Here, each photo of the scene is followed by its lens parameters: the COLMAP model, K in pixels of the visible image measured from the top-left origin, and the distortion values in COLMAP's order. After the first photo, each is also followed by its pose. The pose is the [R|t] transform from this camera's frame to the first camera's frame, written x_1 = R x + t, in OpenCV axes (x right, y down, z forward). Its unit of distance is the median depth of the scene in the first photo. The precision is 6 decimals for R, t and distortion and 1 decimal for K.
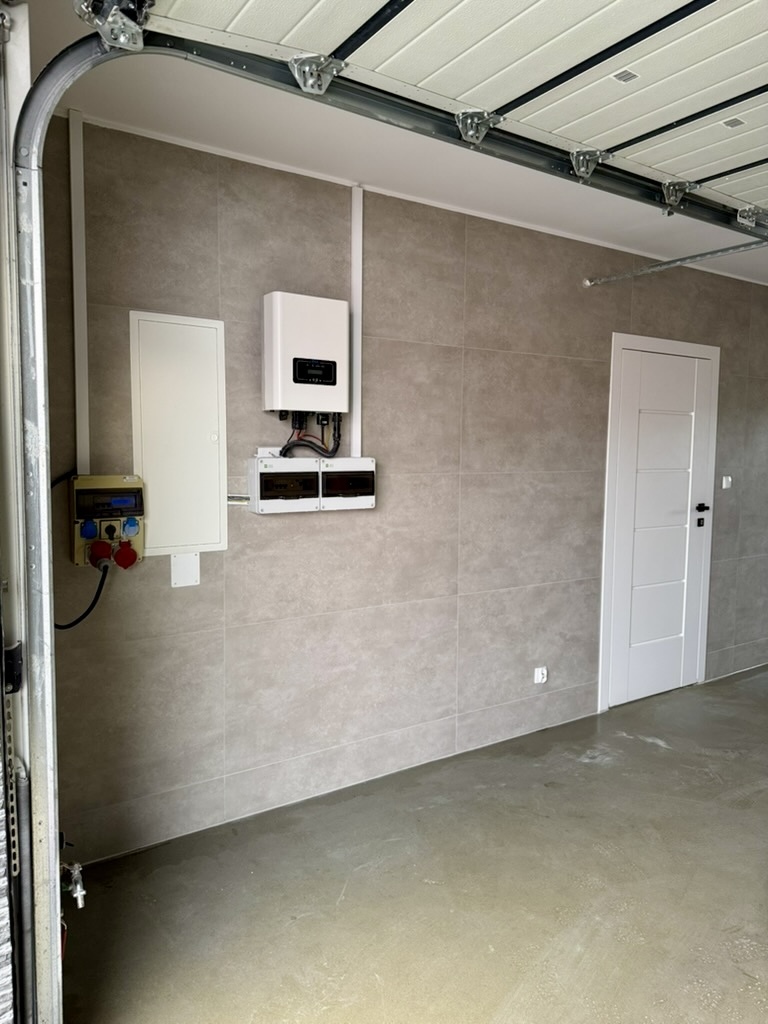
lens RADIAL K [[713.3, 0, 382.7], [0, 713.3, 511.2], [0, 0, 1]] dist [0.088801, -0.110580]
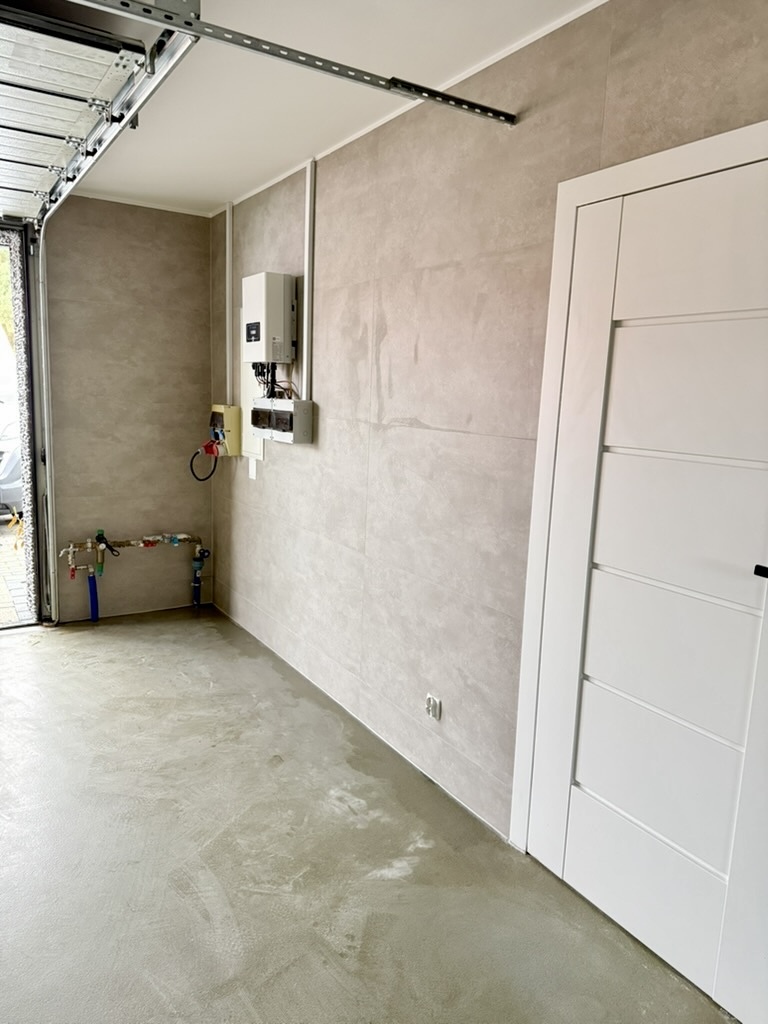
lens RADIAL K [[713.3, 0, 380.5], [0, 713.3, 508.7], [0, 0, 1]] dist [0.088801, -0.110580]
pose [[-0.029750, 0.152952, -0.987786, 1.067638], [-0.121901, 0.980291, 0.155463, -0.092032], [0.992096, 0.125037, -0.010519, 1.079154]]
